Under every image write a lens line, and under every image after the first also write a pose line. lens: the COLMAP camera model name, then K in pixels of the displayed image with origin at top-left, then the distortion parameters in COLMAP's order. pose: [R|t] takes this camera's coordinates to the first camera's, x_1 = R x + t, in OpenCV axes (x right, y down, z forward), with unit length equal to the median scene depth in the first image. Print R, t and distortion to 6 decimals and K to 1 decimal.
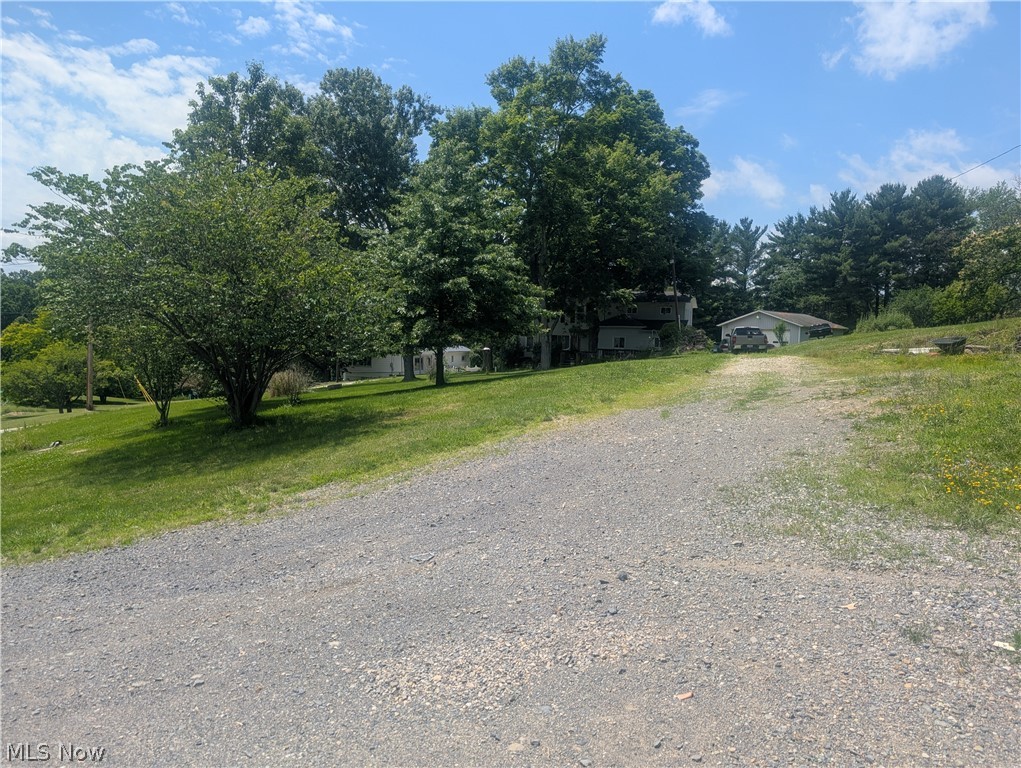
lens RADIAL K [[709.6, 0, 521.2], [0, 709.6, 372.6], [0, 0, 1]] dist [0.020115, -0.001044]
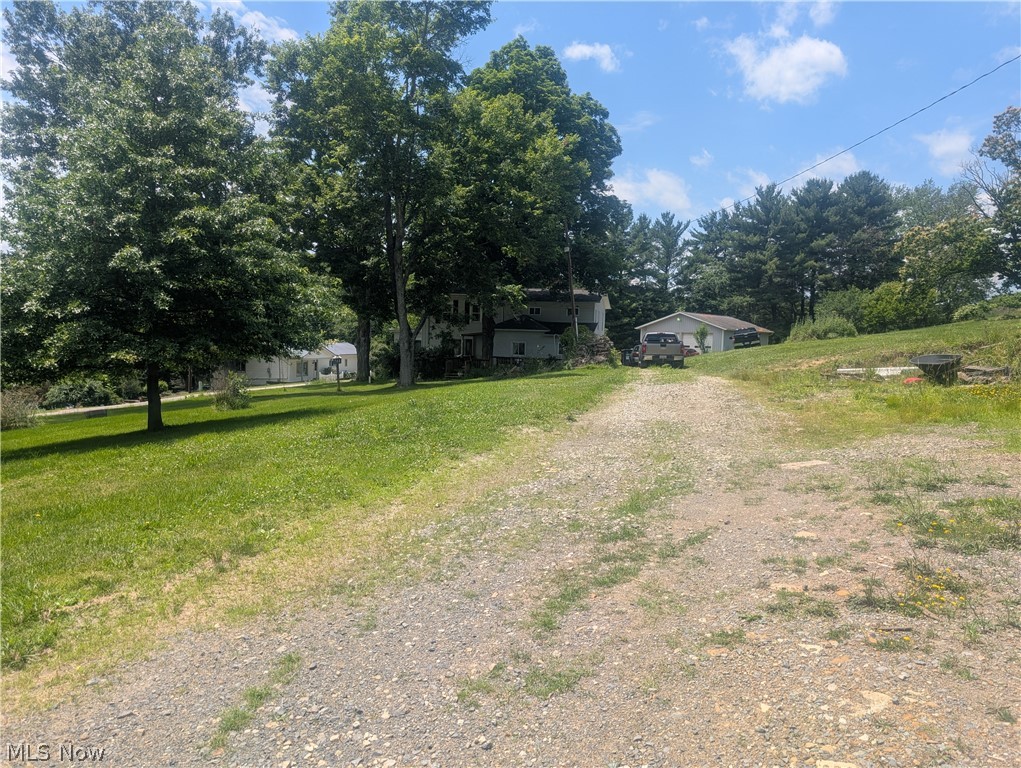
lens RADIAL K [[711.8, 0, 514.1], [0, 711.8, 375.5], [0, 0, 1]] dist [0.035751, -0.027542]
pose [[0.996049, 0.001541, 0.088797, 0.041875], [-0.001944, 0.999988, 0.004451, -0.009914], [-0.088789, -0.004606, 0.996040, 0.108436]]
